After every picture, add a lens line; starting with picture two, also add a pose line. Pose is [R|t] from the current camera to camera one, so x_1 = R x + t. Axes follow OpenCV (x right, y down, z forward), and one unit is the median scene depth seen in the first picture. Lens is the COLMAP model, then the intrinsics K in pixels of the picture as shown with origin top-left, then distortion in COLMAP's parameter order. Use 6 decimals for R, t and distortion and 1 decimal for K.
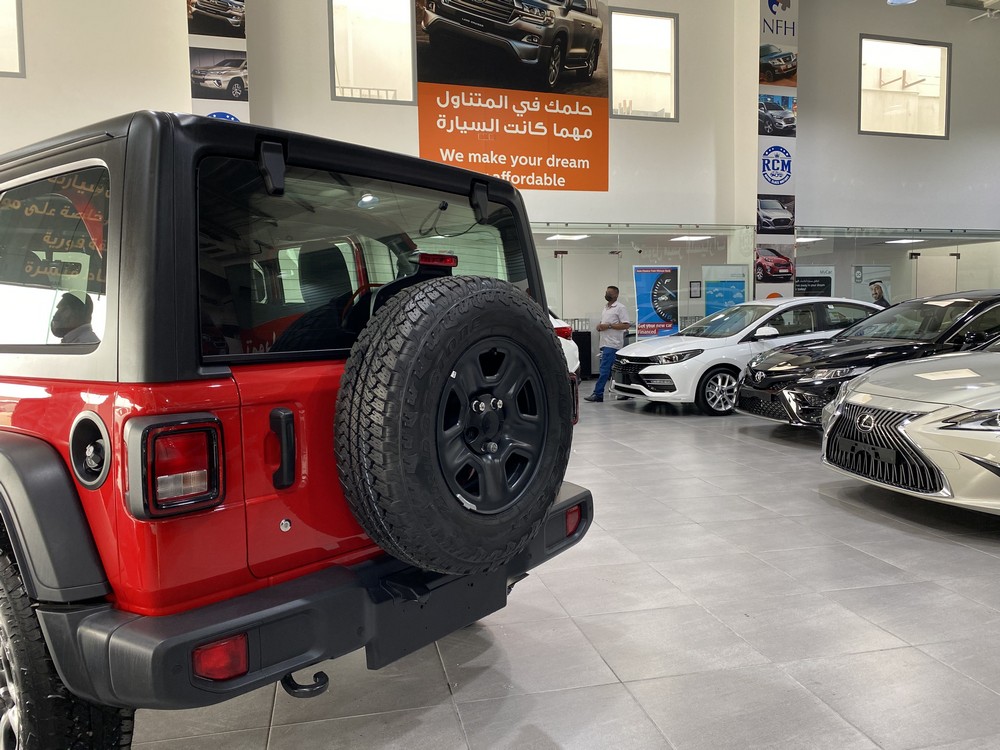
lens RADIAL K [[759.3, 0, 498.5], [0, 759.3, 375.5], [0, 0, 1]] dist [0.026447, -0.035321]
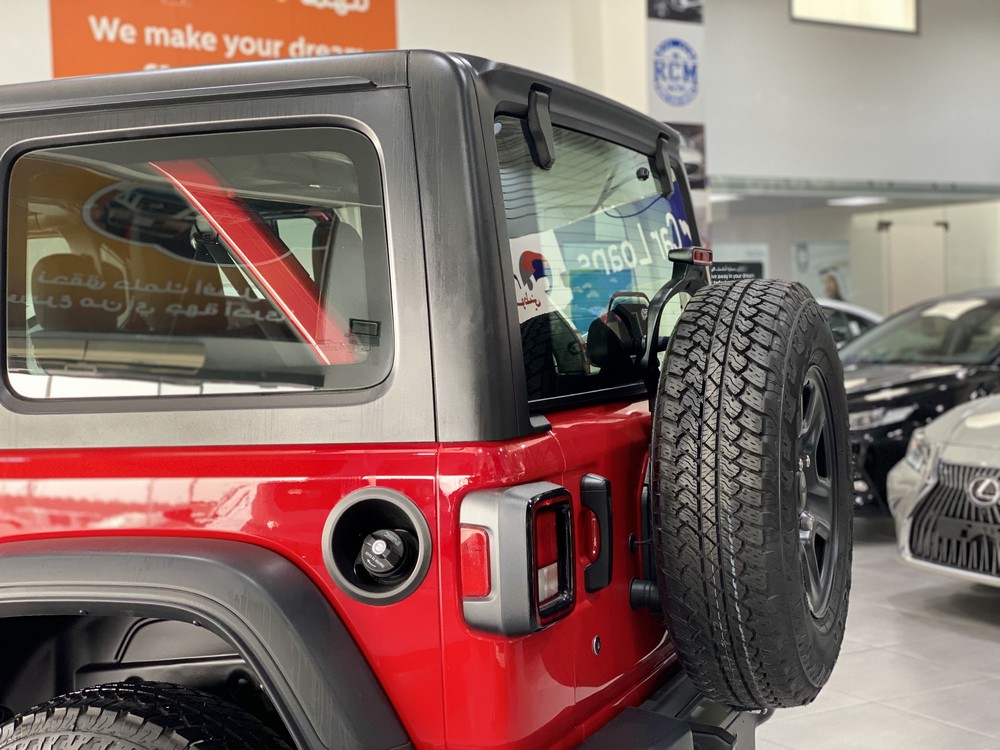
lens RADIAL K [[1497.7, 0, 496.9], [0, 1497.7, 375.0], [0, 0, 1]] dist [0.067683, 0.000000]
pose [[0.952991, -0.025068, 0.301960, -0.119264], [0.040392, 0.998188, -0.044608, 0.001531], [-0.300295, 0.054708, 0.952276, -0.041509]]
